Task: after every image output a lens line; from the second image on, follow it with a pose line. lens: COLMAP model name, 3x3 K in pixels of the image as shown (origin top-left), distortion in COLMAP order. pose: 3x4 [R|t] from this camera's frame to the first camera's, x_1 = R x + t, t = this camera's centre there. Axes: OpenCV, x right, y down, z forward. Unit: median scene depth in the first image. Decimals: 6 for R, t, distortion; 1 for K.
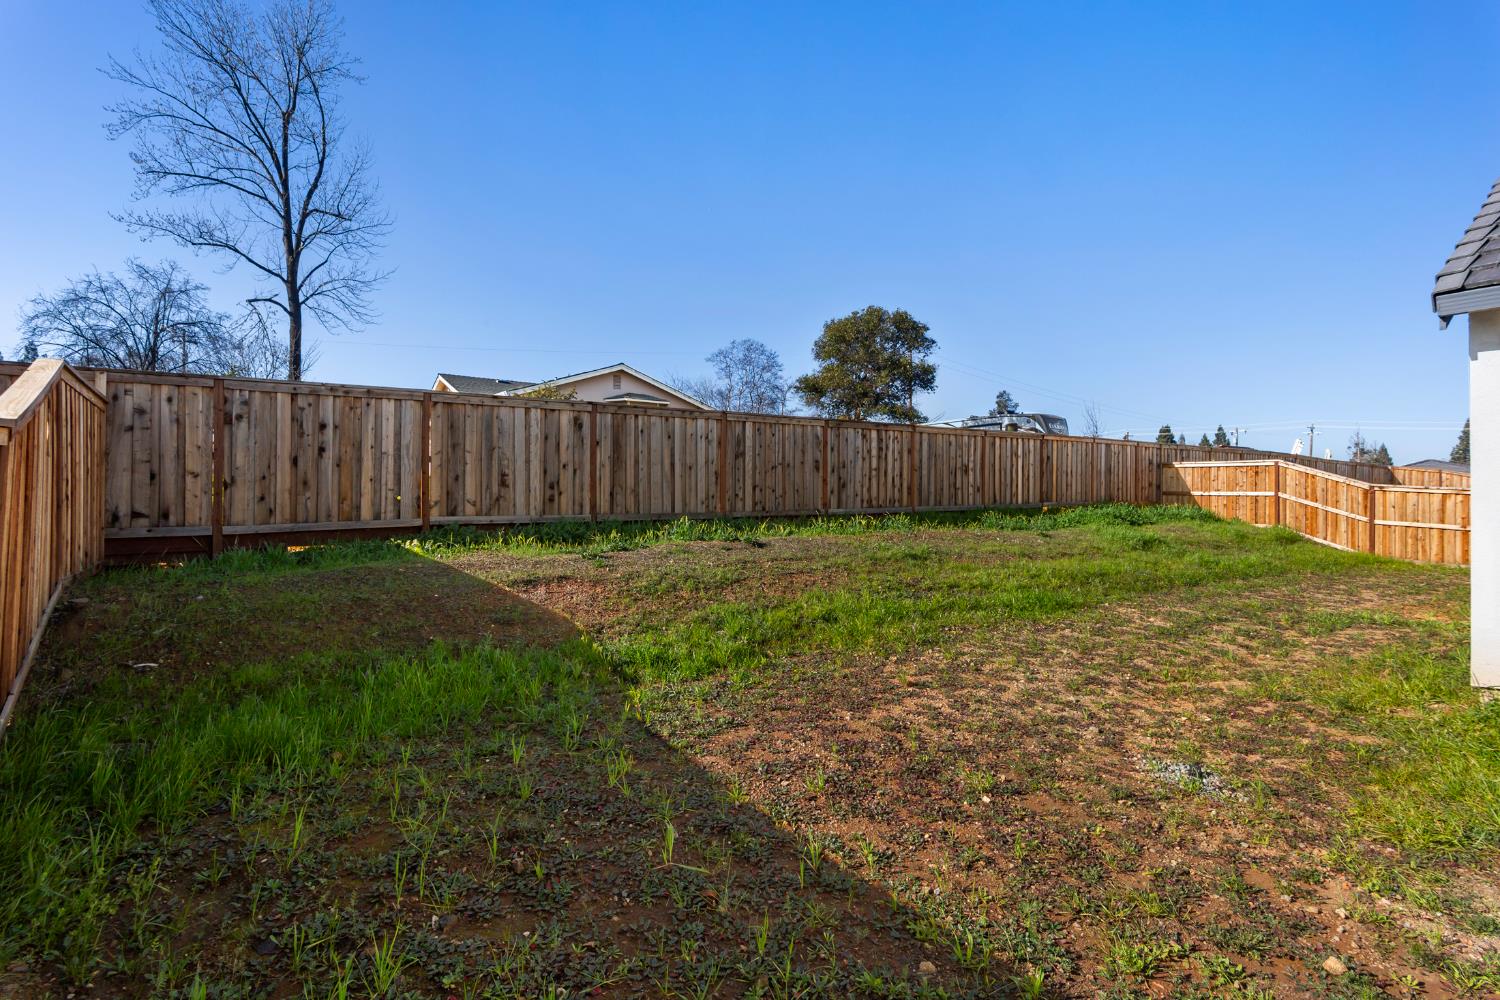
lens RADIAL K [[733.7, 0, 746.3], [0, 733.7, 502.0], [0, 0, 1]] dist [0.002935, 0.001382]
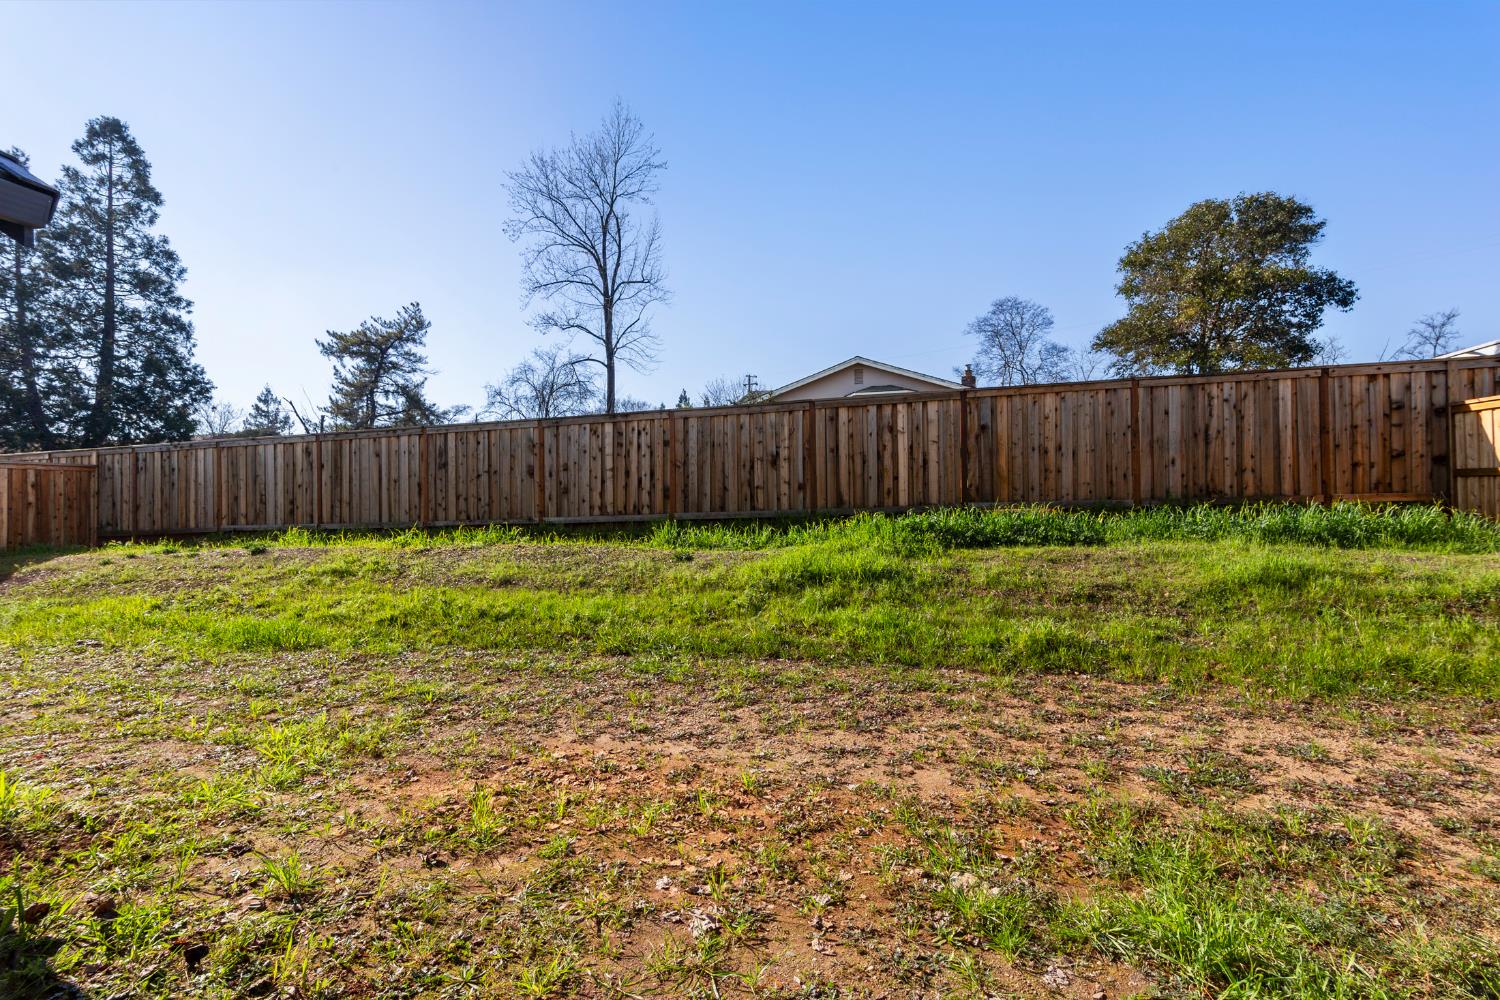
lens RADIAL K [[677.2, 0, 750.7], [0, 677.2, 498.3], [0, 0, 1]] dist [-0.003901, -0.000401]
pose [[0.660224, -0.010475, -0.750995, 0.845148], [0.022175, 0.999739, 0.005550, -0.012029], [0.750741, -0.020317, 0.660284, 0.591452]]
